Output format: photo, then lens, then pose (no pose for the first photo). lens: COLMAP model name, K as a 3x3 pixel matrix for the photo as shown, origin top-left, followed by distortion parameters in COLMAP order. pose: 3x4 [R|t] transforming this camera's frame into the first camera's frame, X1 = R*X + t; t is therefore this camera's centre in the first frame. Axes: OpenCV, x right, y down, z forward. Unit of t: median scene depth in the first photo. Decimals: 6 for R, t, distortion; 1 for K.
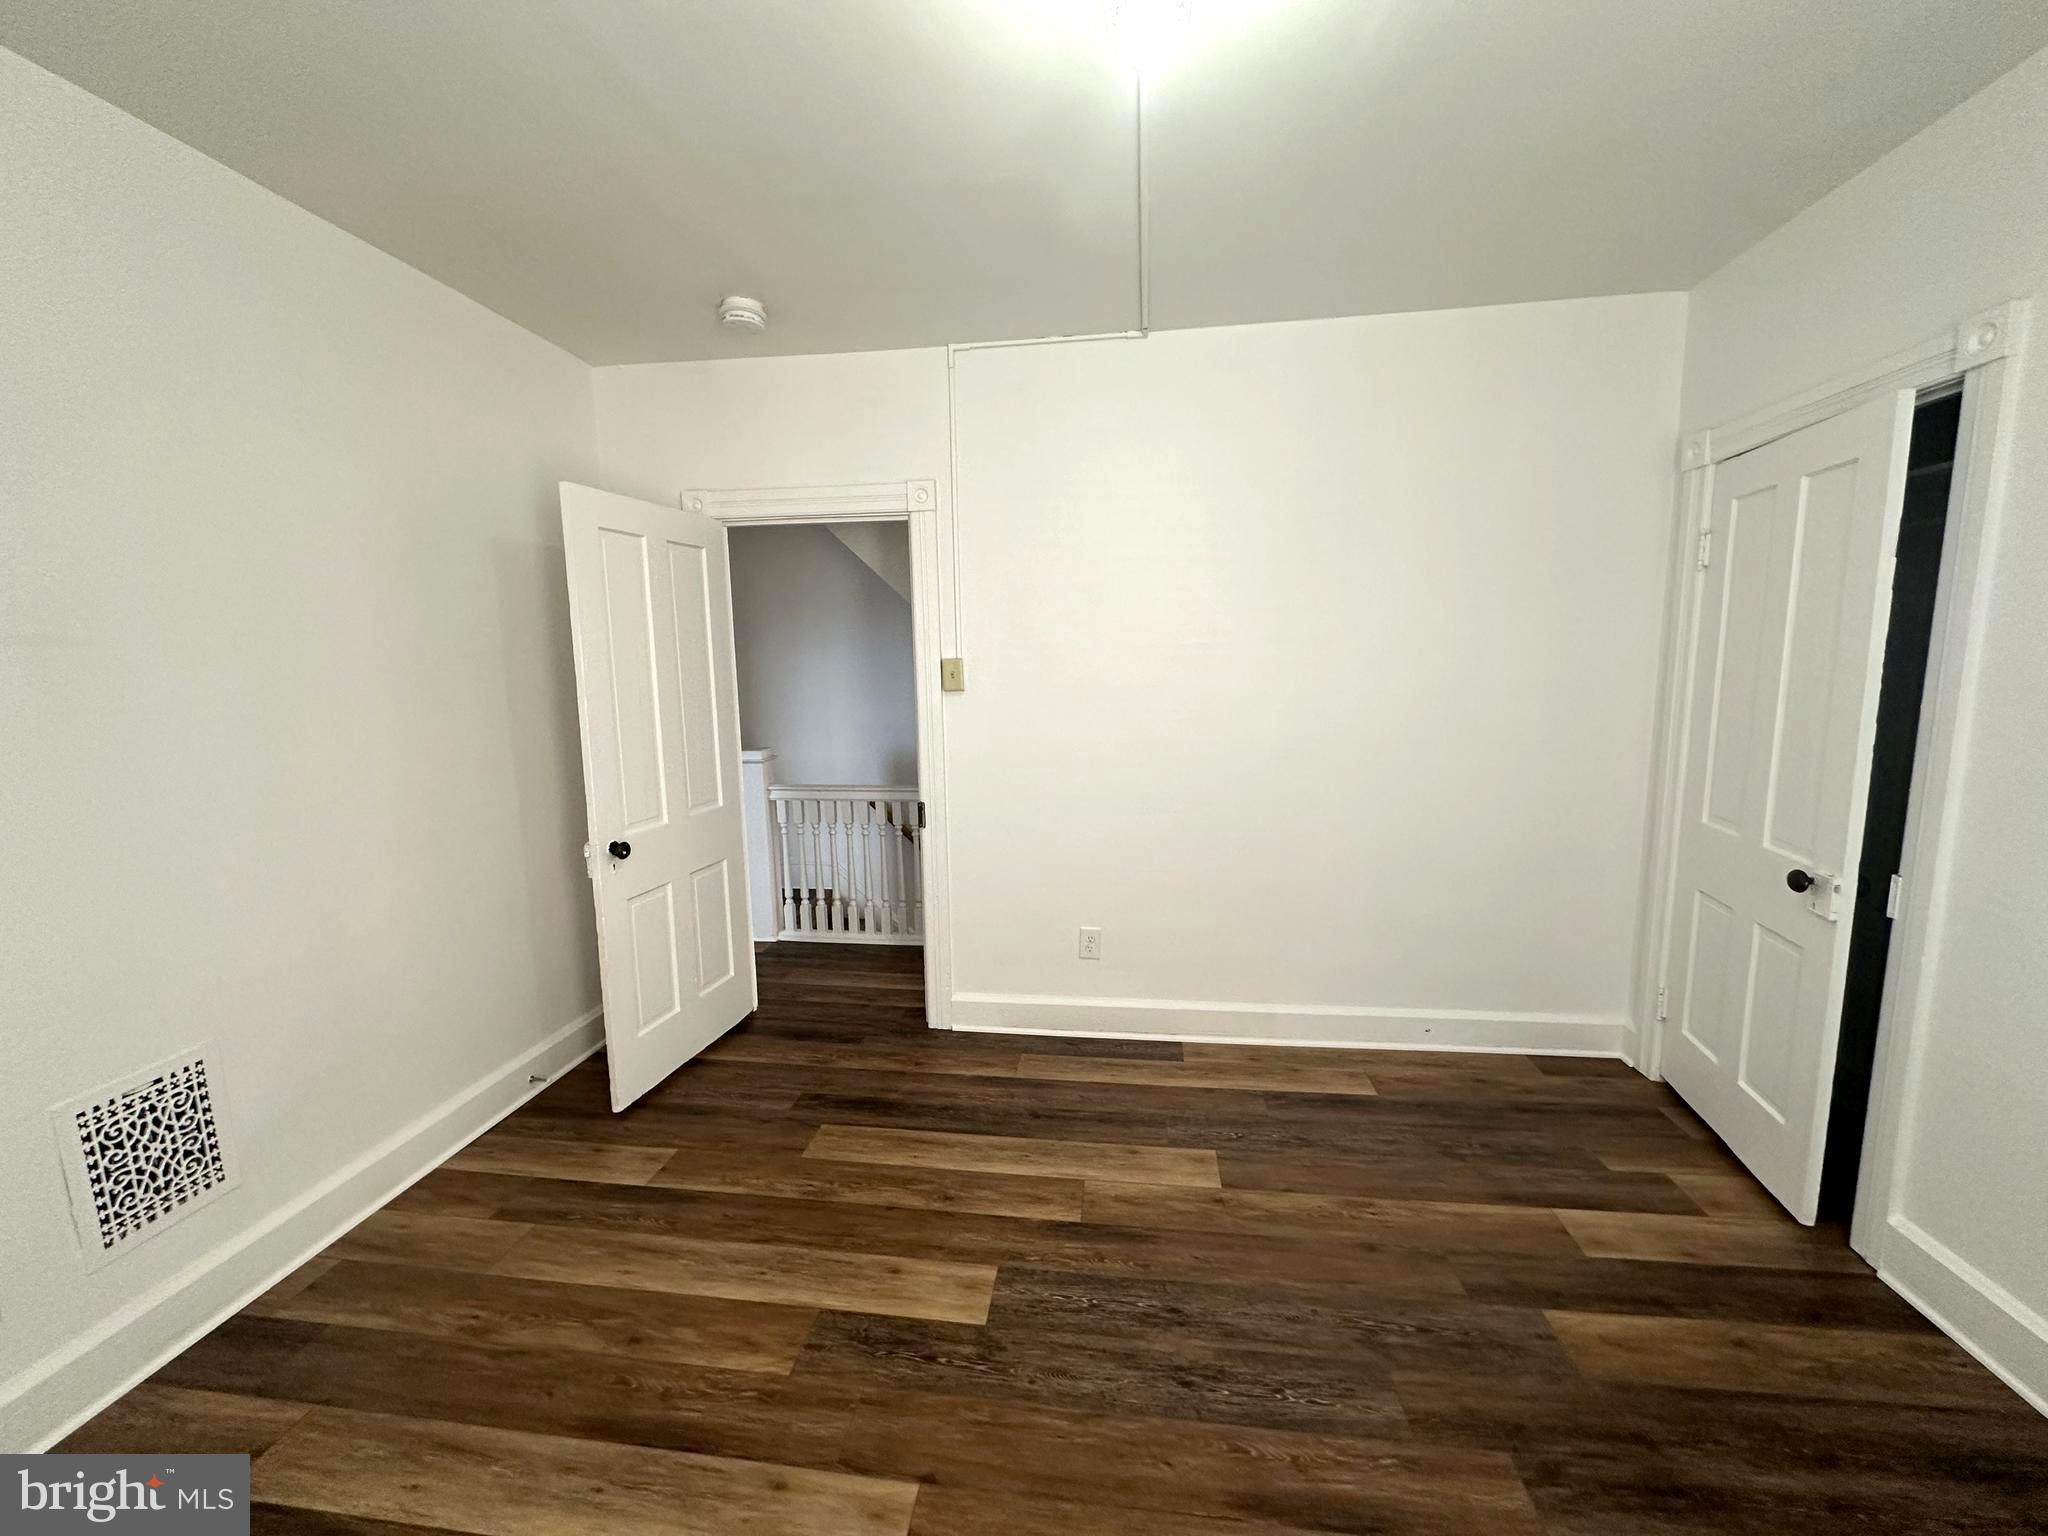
lens RADIAL K [[813.1, 0, 1014.0], [0, 813.1, 766.1], [0, 0, 1]] dist [-0.001203, 0.001019]
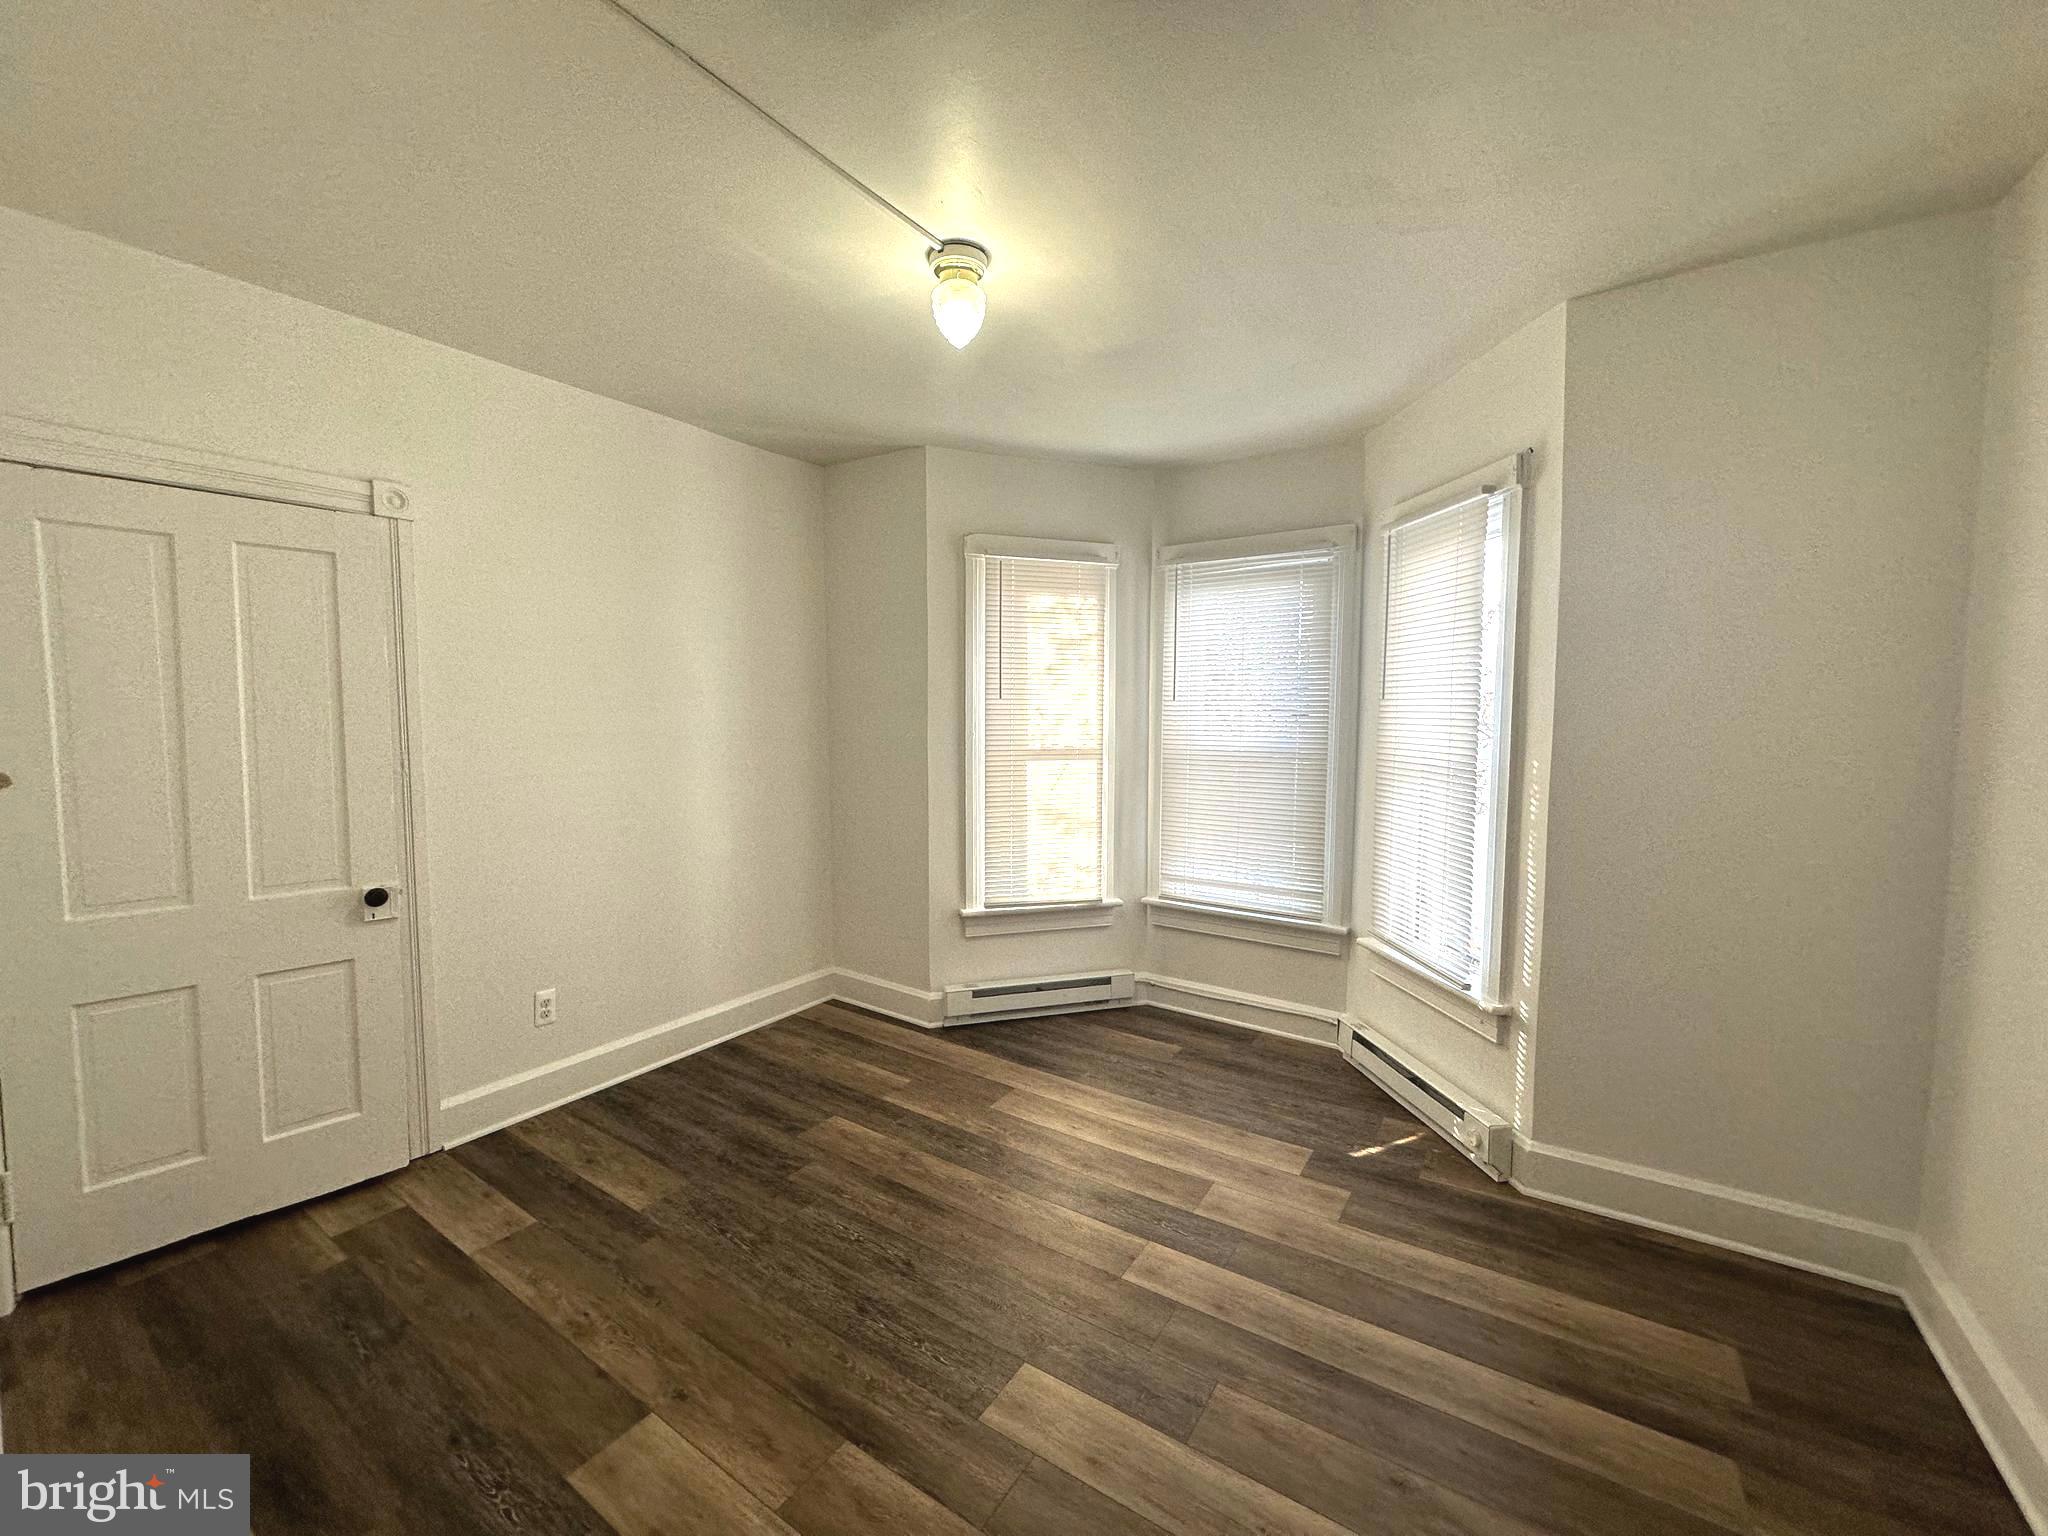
lens RADIAL K [[813.1, 0, 1025.1], [0, 813.1, 769.8], [0, 0, 1]] dist [-0.001203, 0.001019]
pose [[-0.903999, -0.015418, 0.427256, -0.440906], [0.066622, 0.982061, 0.176400, -0.205593], [-0.422311, 0.187931, -0.886755, 1.702675]]
